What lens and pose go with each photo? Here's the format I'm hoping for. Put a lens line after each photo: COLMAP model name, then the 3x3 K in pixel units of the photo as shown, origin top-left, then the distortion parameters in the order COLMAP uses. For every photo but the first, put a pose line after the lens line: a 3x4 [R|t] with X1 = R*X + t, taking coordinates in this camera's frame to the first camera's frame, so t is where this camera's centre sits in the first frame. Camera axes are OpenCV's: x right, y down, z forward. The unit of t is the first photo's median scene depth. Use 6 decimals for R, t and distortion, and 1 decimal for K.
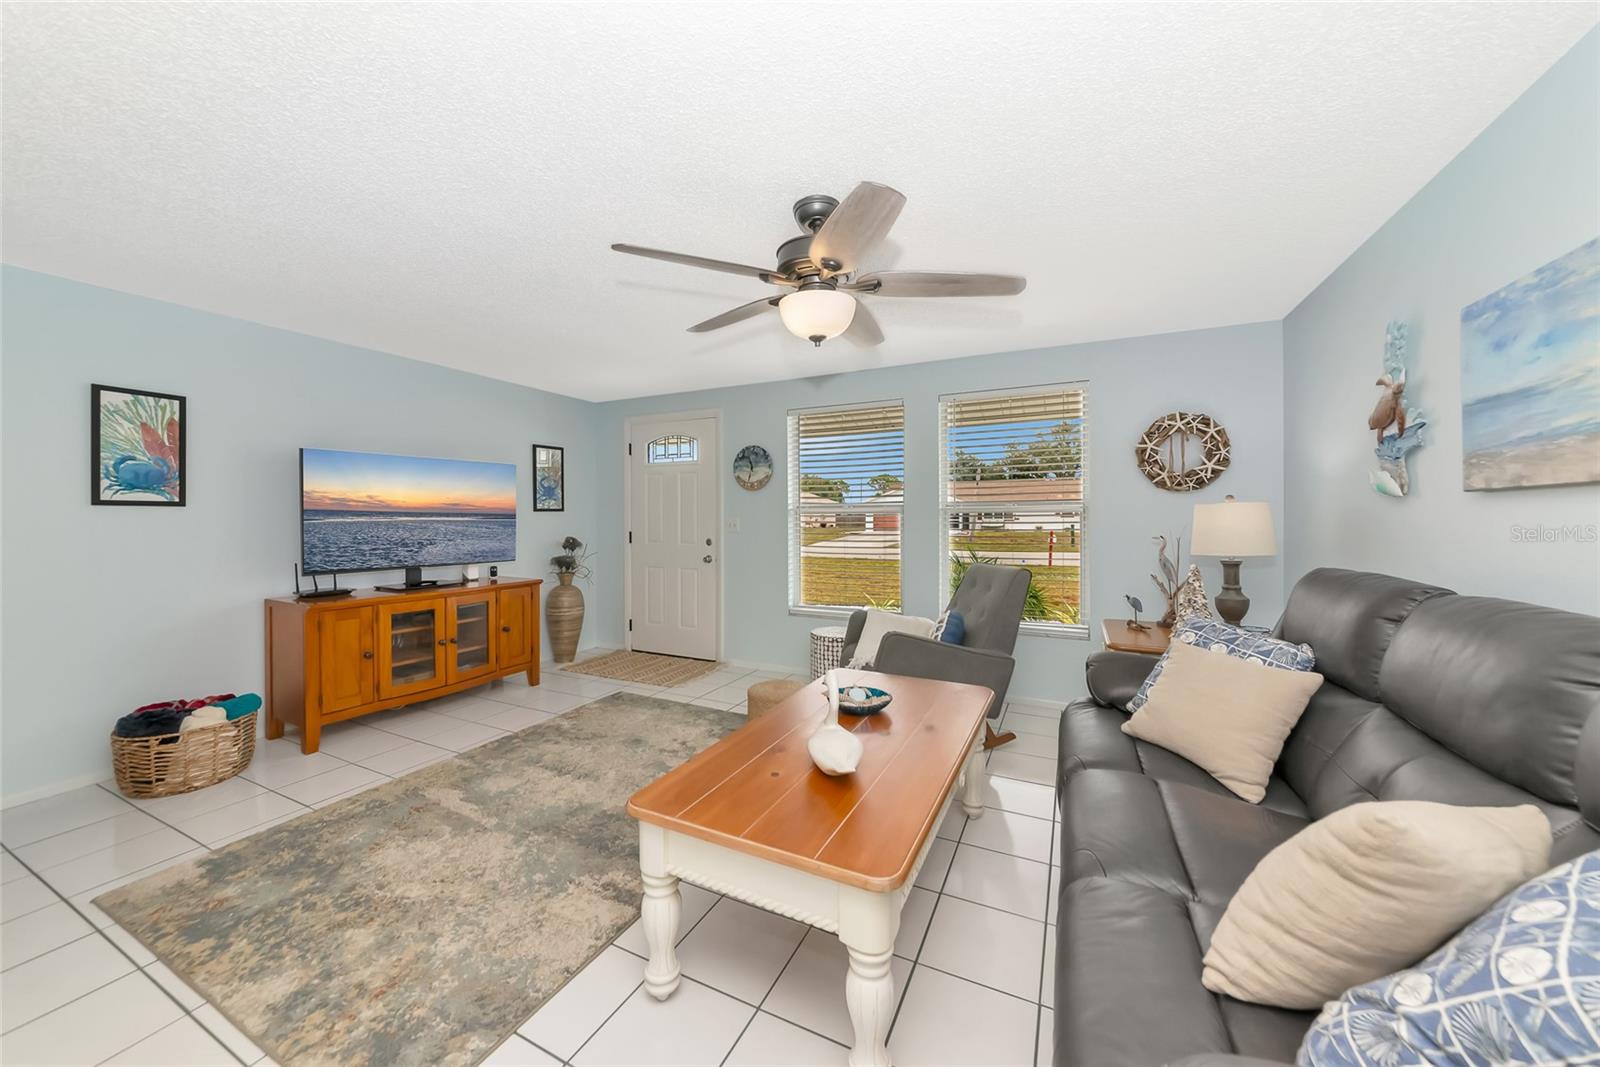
lens RADIAL K [[572.9, 0, 799.9], [0, 572.9, 523.4], [0, 0, 1]] dist [-0.008370, 0.004478]
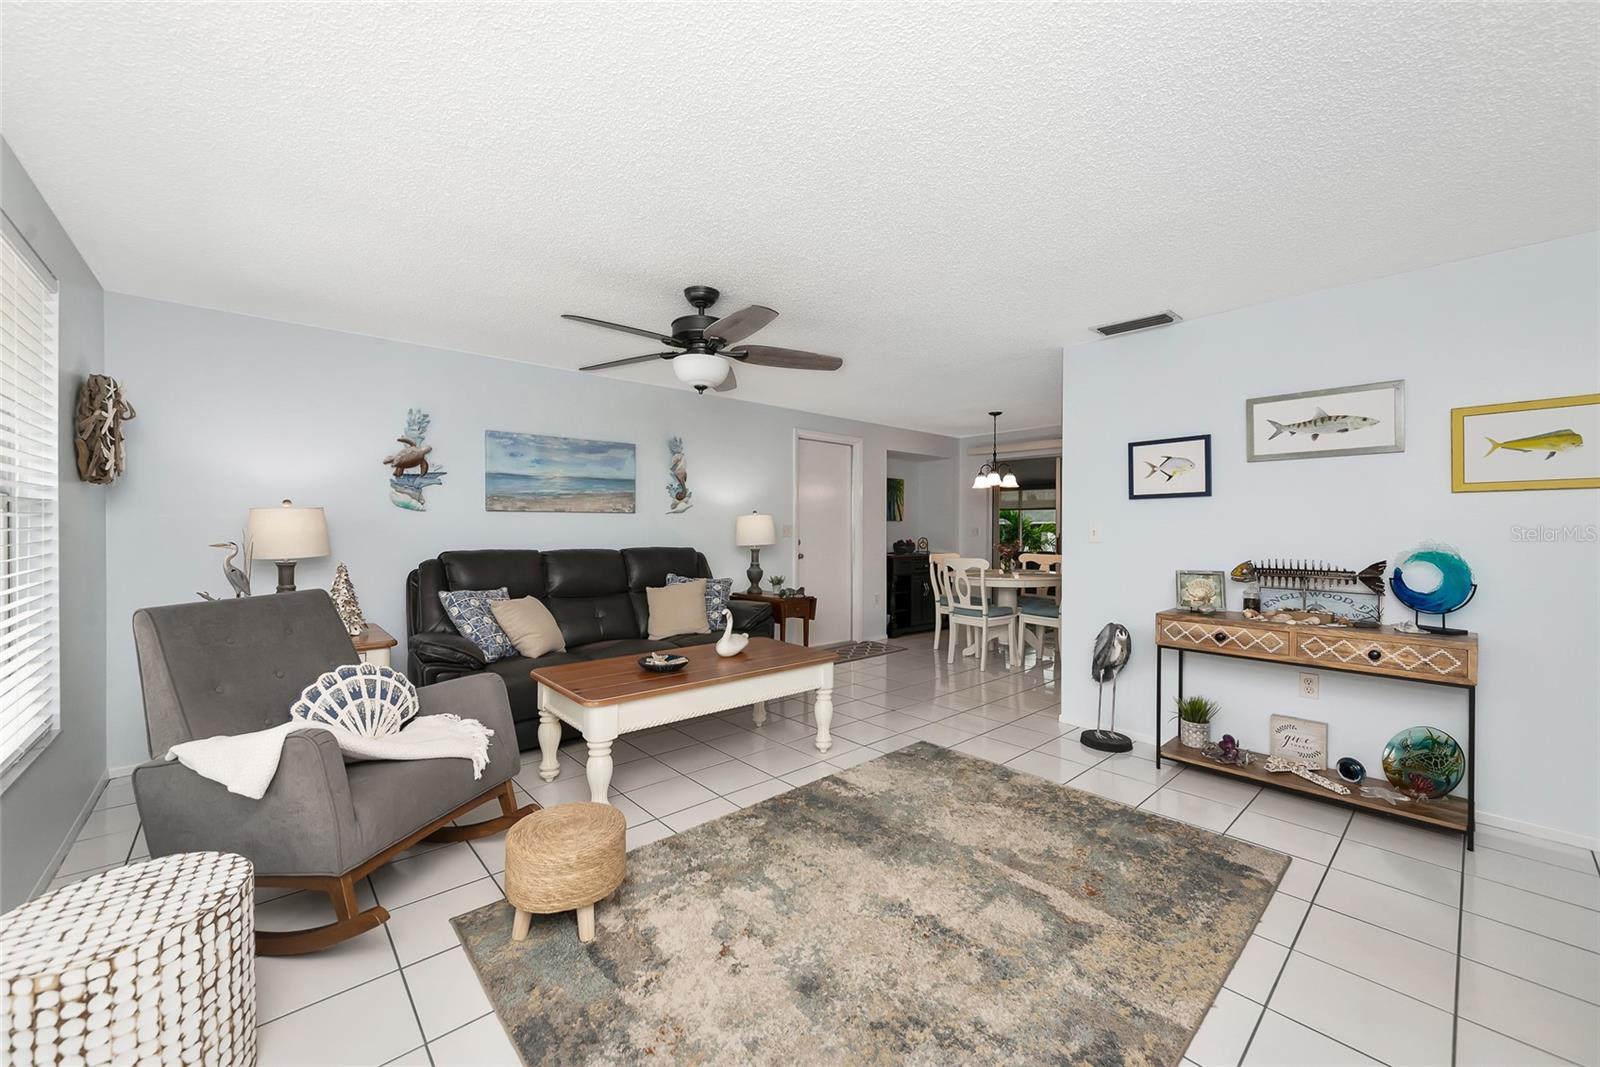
lens RADIAL K [[607.6, 0, 798.1], [0, 607.6, 528.6], [0, 0, 1]] dist [-0.000061, -0.000398]
pose [[-0.929010, 0.000316, 0.370055, -0.520125], [0.005300, 0.999908, 0.012452, -0.004726], [-0.370018, 0.013529, -0.928926, 1.644477]]
